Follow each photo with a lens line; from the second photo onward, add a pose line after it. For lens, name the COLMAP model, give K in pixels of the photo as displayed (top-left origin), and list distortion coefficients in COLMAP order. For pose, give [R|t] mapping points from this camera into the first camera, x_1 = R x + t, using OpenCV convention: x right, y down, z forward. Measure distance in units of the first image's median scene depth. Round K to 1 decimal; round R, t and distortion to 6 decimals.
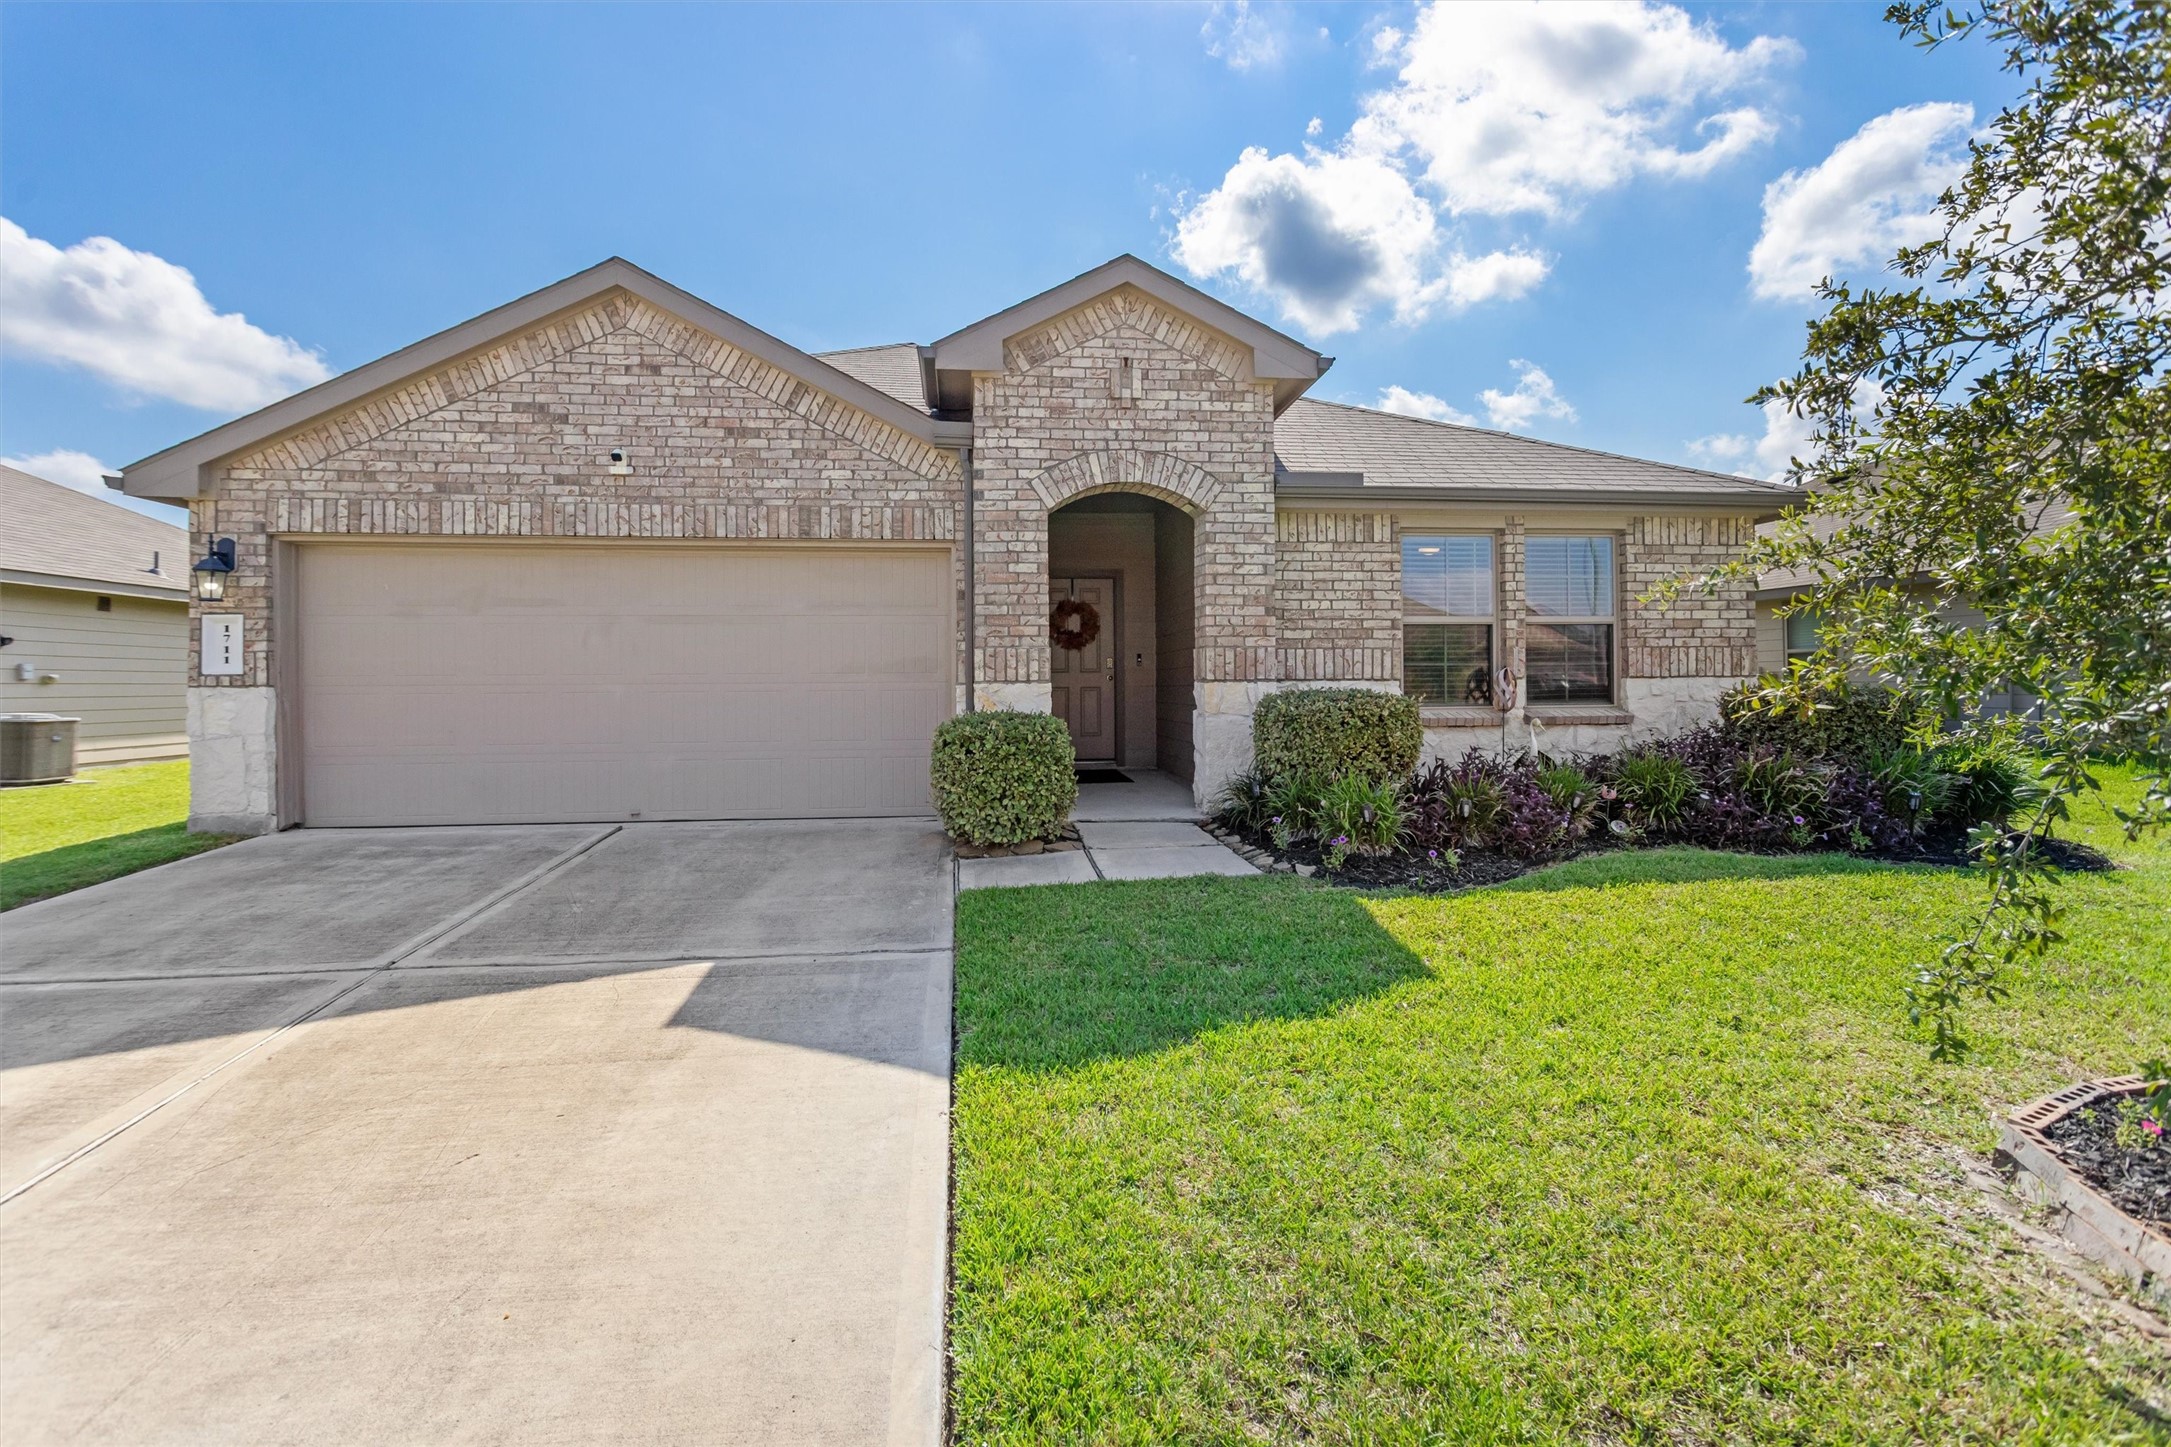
lens RADIAL K [[1006.1, 0, 1074.2], [0, 1006.1, 679.4], [0, 0, 1]] dist [-0.003822, -0.000280]
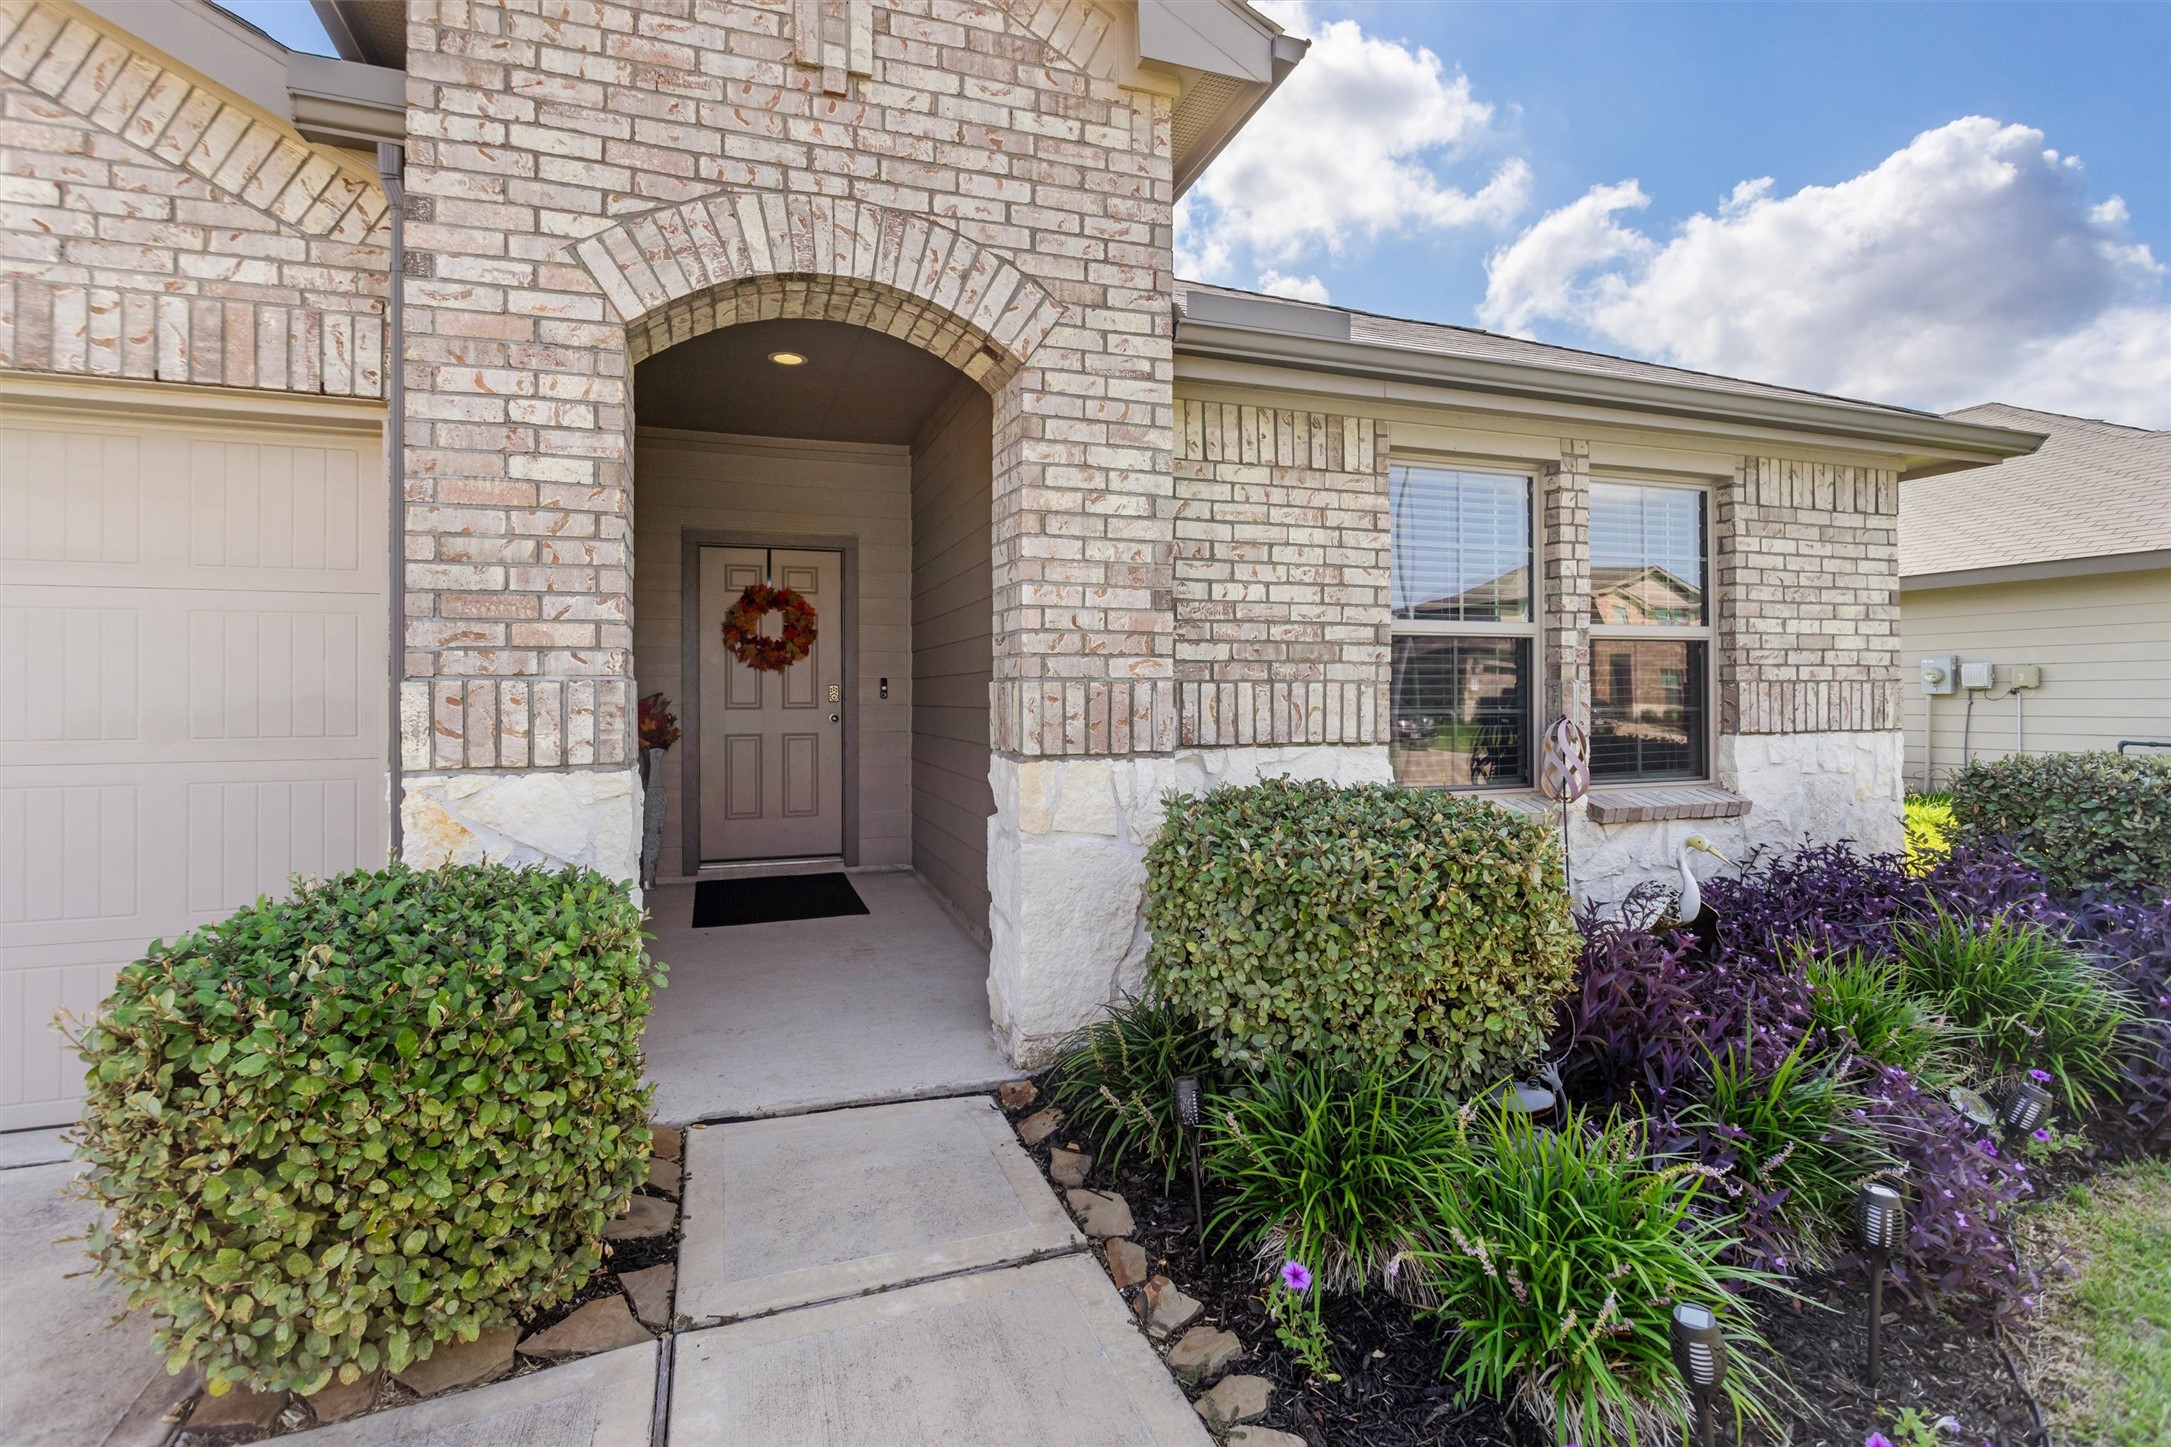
lens RADIAL K [[1006.1, 0, 1074.2], [0, 1006.1, 679.4], [0, 0, 1]] dist [-0.003822, -0.000280]
pose [[0.972647, 0.006495, 0.232196, 0.052505], [-0.004069, 0.999932, -0.010927, -0.027509], [-0.232251, 0.009684, 0.972608, 0.573085]]
